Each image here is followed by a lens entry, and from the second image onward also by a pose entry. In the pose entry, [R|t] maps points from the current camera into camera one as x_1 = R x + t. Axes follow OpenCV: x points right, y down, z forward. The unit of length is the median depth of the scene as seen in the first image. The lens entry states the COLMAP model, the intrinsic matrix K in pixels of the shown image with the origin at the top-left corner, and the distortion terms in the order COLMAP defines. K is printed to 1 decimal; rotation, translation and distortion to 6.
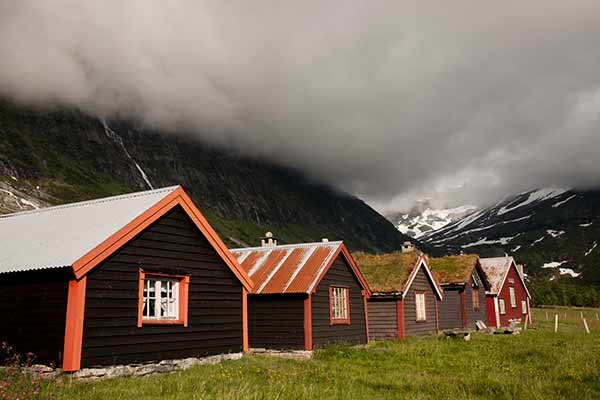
lens RADIAL K [[586.5, 0, 300.0], [0, 586.5, 200.0], [0, 0, 1]] dist [-0.004399, 0.155667]
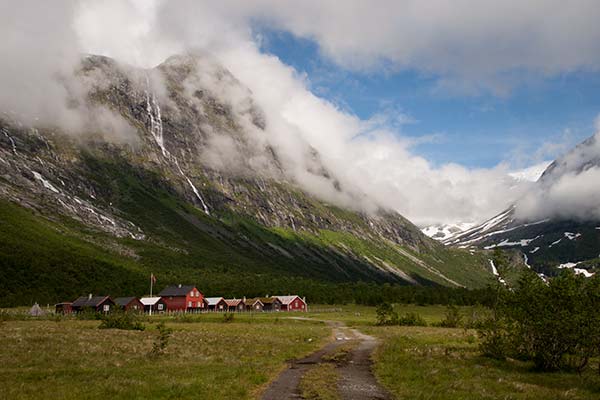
lens RADIAL K [[586.5, 0, 300.0], [0, 586.5, 200.0], [0, 0, 1]] dist [-0.004399, 0.155667]
pose [[0.997013, -0.007821, -0.076833, 0.027919], [0.008415, 0.999937, 0.007416, -0.025230], [0.076770, -0.008040, 0.997016, -0.130591]]
